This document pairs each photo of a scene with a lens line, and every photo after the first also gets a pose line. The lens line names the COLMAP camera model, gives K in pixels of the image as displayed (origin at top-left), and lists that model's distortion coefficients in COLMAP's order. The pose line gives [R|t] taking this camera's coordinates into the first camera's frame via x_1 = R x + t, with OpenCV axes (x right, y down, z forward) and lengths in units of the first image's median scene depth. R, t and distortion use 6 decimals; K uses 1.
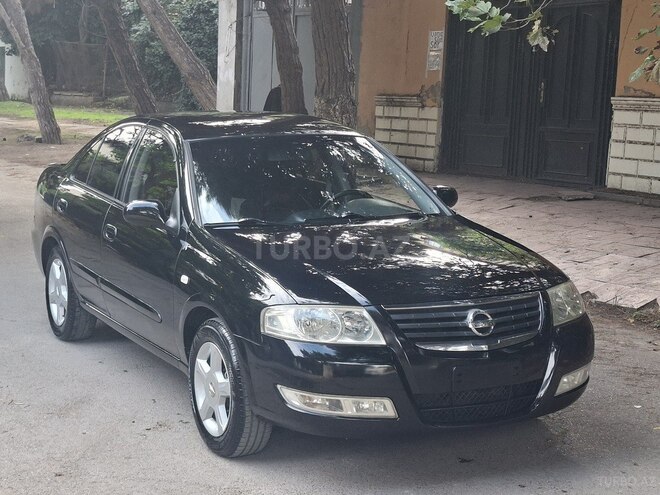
lens RADIAL K [[1356.2, 0, 330.0], [0, 1356.2, 247.5], [0, 0, 1]] dist [0.200725, -0.008811]
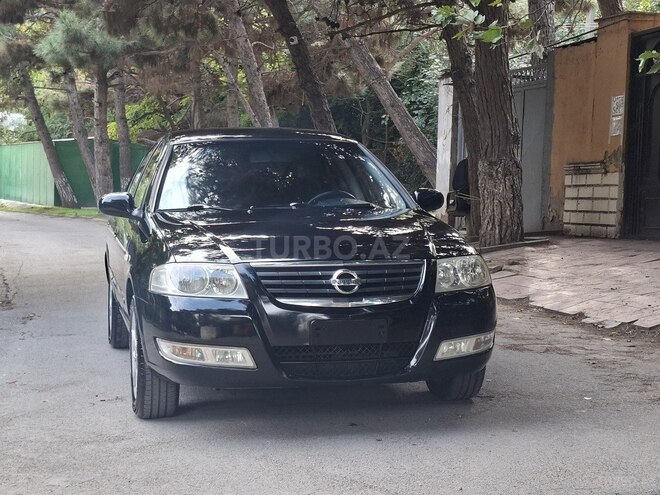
lens RADIAL K [[1356.2, 0, 330.0], [0, 1356.2, 247.5], [0, 0, 1]] dist [0.200725, -0.008811]
pose [[0.962826, -0.005010, -0.270077, 0.144205], [-0.021258, 0.995322, -0.094247, 0.048420], [0.269286, 0.096485, 0.958215, 0.001743]]
